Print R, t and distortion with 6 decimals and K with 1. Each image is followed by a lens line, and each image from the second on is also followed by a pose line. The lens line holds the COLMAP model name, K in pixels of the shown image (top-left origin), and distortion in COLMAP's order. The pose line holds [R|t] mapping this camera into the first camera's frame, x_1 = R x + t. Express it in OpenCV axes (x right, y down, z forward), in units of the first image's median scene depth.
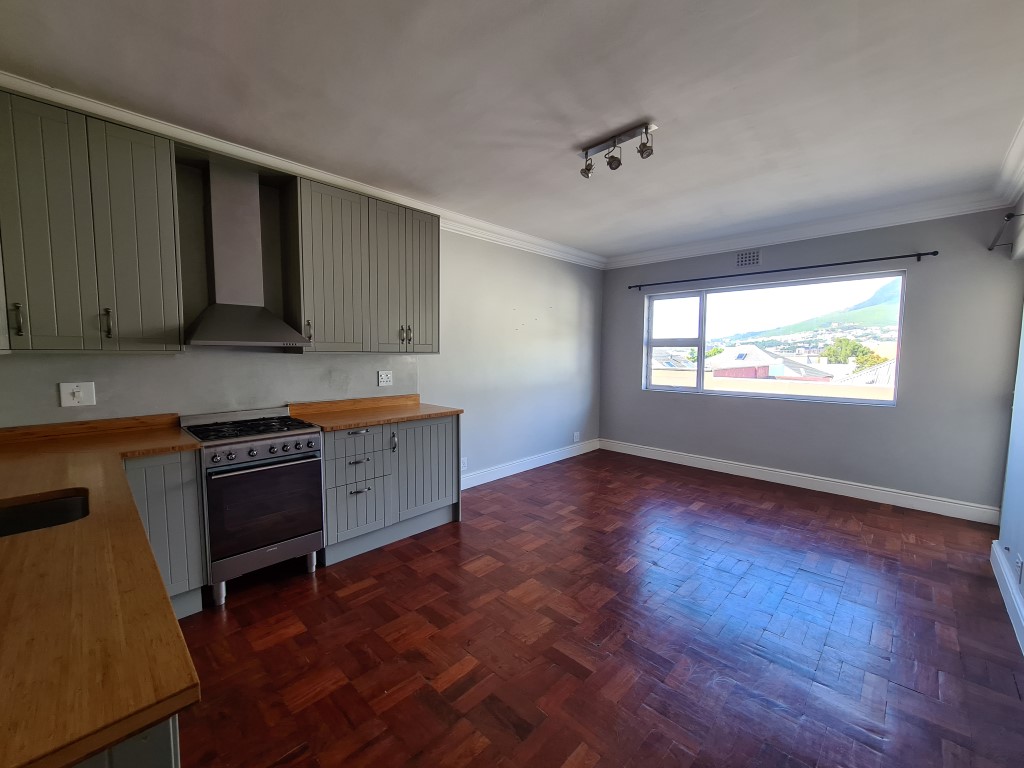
lens RADIAL K [[417.8, 0, 507.7], [0, 417.8, 384.0], [0, 0, 1]] dist [-0.000085, 0.000306]
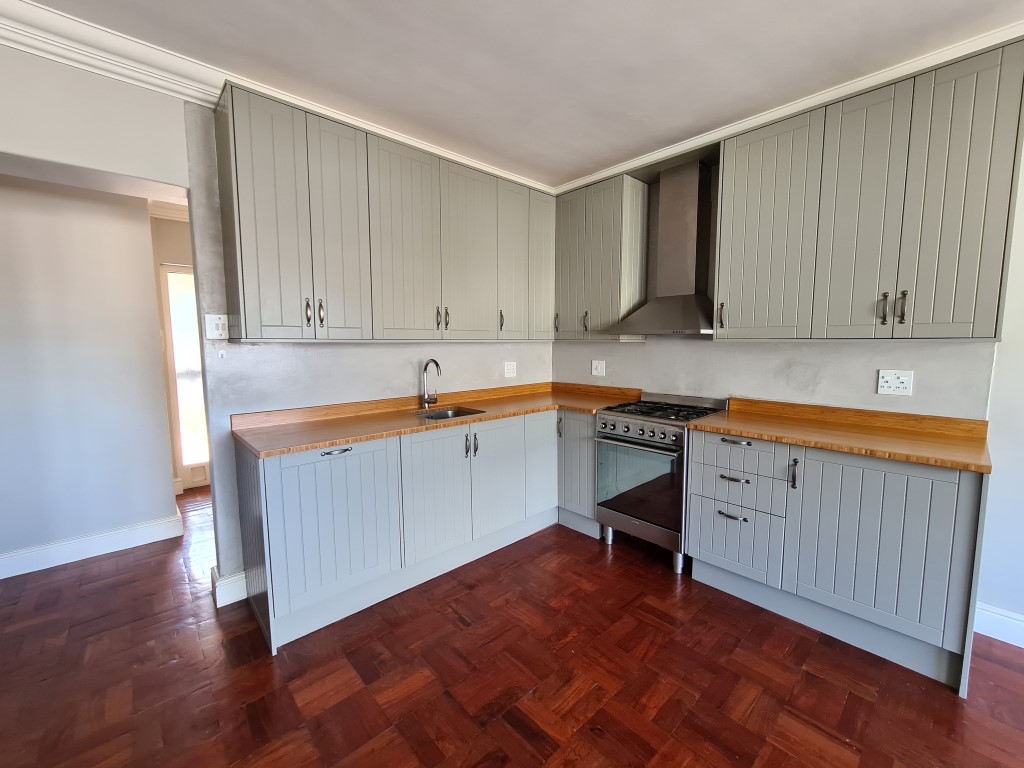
lens RADIAL K [[417.8, 0, 507.7], [0, 417.8, 384.0], [0, 0, 1]] dist [-0.000085, 0.000306]
pose [[-0.054904, 0.093911, -0.994066, 0.428246], [-0.077690, 0.992147, 0.098021, -0.034414], [0.995465, 0.082610, -0.047177, 0.598389]]
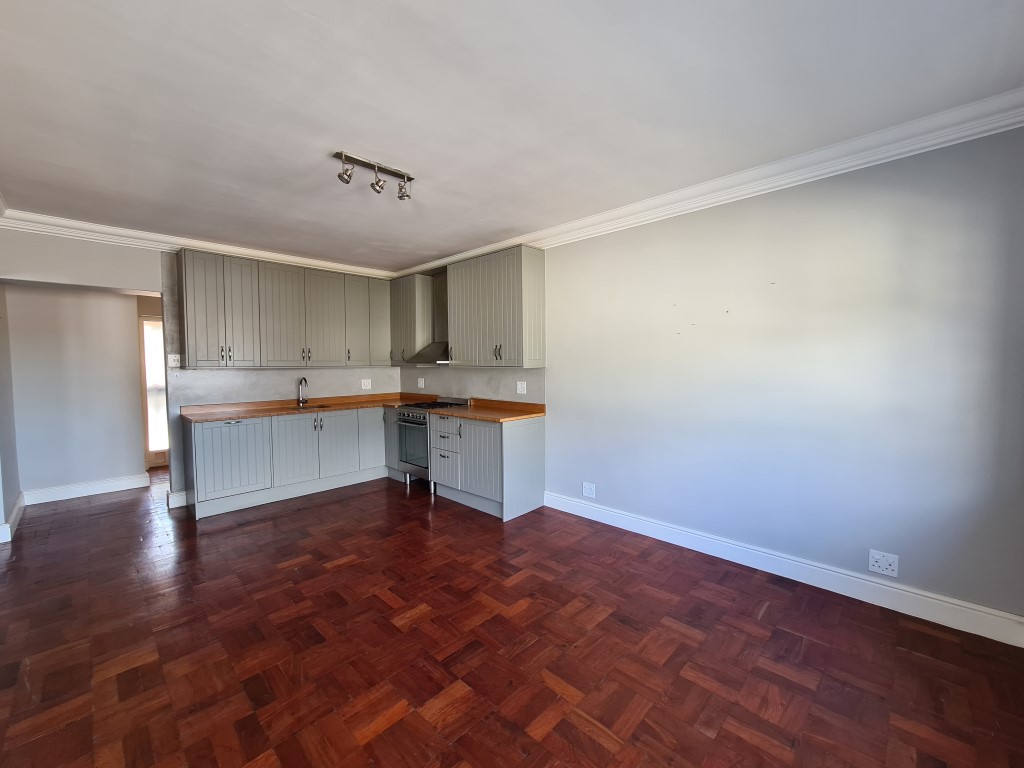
lens RADIAL K [[417.8, 0, 507.7], [0, 417.8, 384.0], [0, 0, 1]] dist [-0.000085, 0.000306]
pose [[0.000120, 0.042440, -0.999099, 1.181740], [-0.075810, 0.996224, 0.042308, -0.092259], [0.997122, 0.075736, 0.003337, 1.213009]]
